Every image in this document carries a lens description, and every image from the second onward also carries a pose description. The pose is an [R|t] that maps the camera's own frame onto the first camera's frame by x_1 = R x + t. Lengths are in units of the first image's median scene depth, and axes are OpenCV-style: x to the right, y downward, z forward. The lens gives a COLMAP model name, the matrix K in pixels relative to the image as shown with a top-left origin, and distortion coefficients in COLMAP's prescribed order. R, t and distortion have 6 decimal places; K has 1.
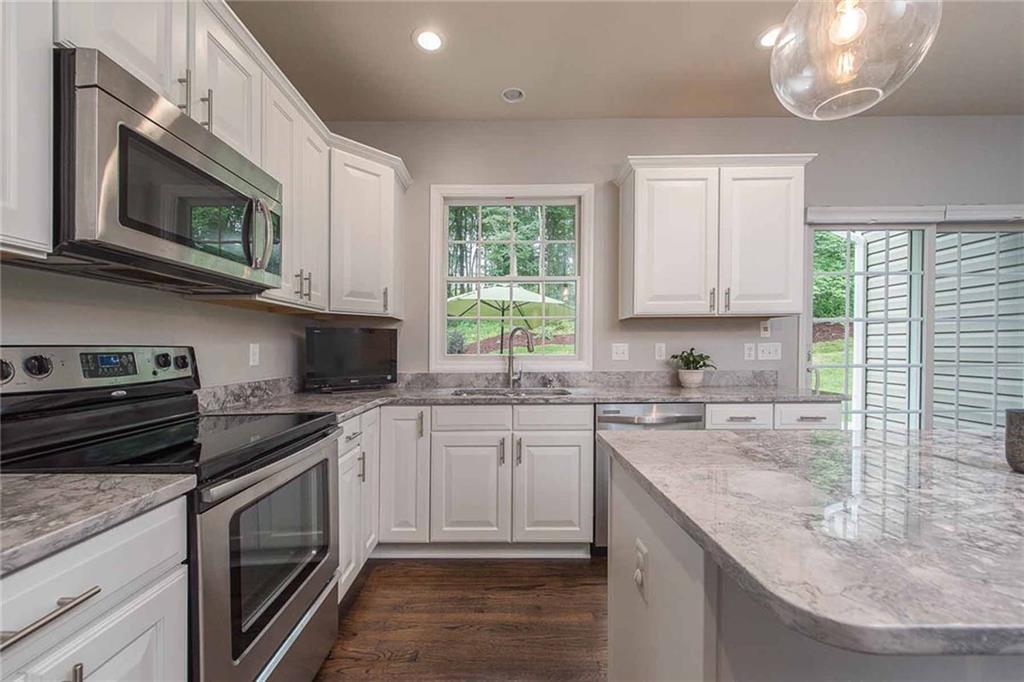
lens RADIAL K [[420.6, 0, 507.3], [0, 420.6, 348.1], [0, 0, 1]] dist [0.007576, -0.000281]
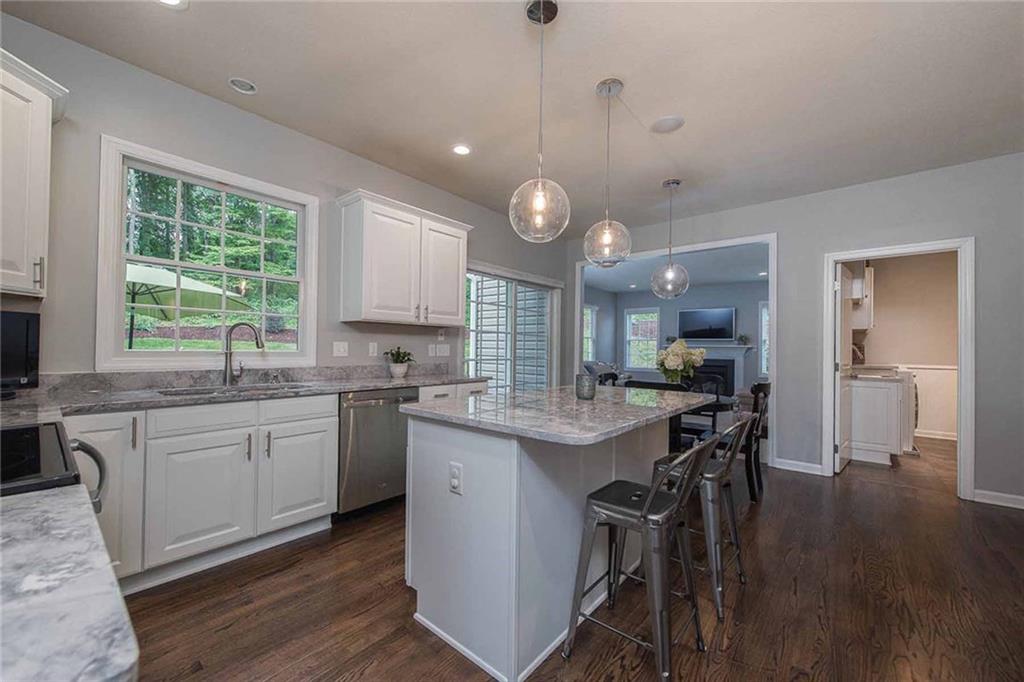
lens RADIAL K [[397.5, 0, 507.8], [0, 397.5, 339.3], [0, 0, 1]] dist [0.003019, -0.000368]
pose [[0.651558, 0.032541, 0.757900, -0.289639], [-0.018897, 0.999466, -0.026668, 0.002205], [-0.758363, 0.003054, 0.651825, -0.072194]]
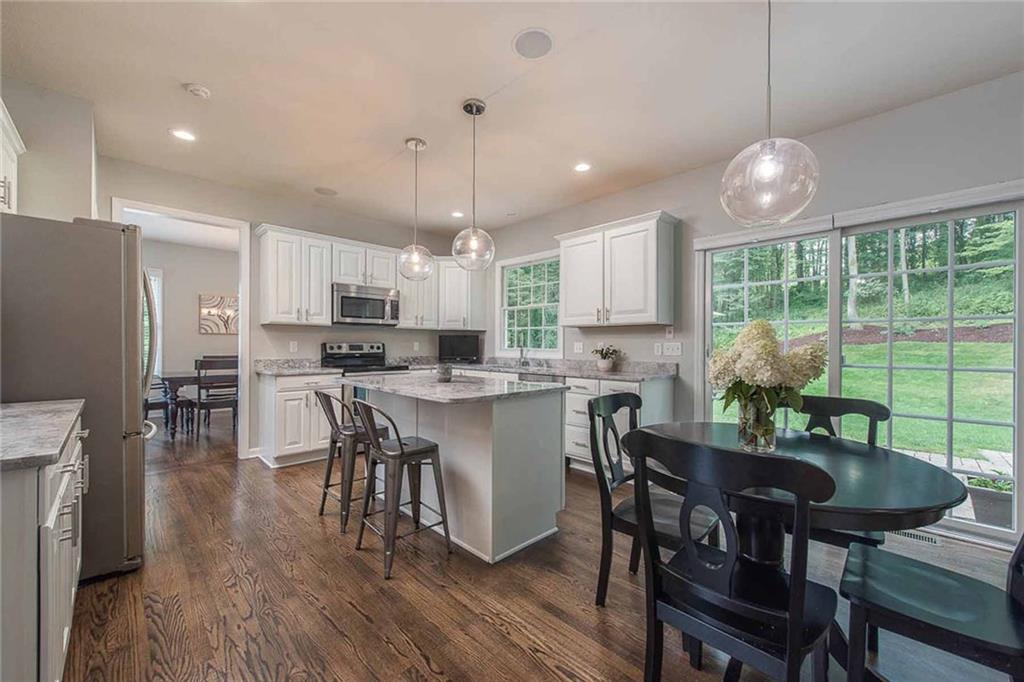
lens RADIAL K [[397.5, 0, 519.9], [0, 397.5, 338.8], [0, 0, 1]] dist [0.003019, -0.000368]
pose [[0.717685, -0.002693, -0.696363, 1.313984], [-0.007616, 0.999902, -0.011716, -0.005587], [0.696327, 0.013711, 0.717594, -0.288299]]
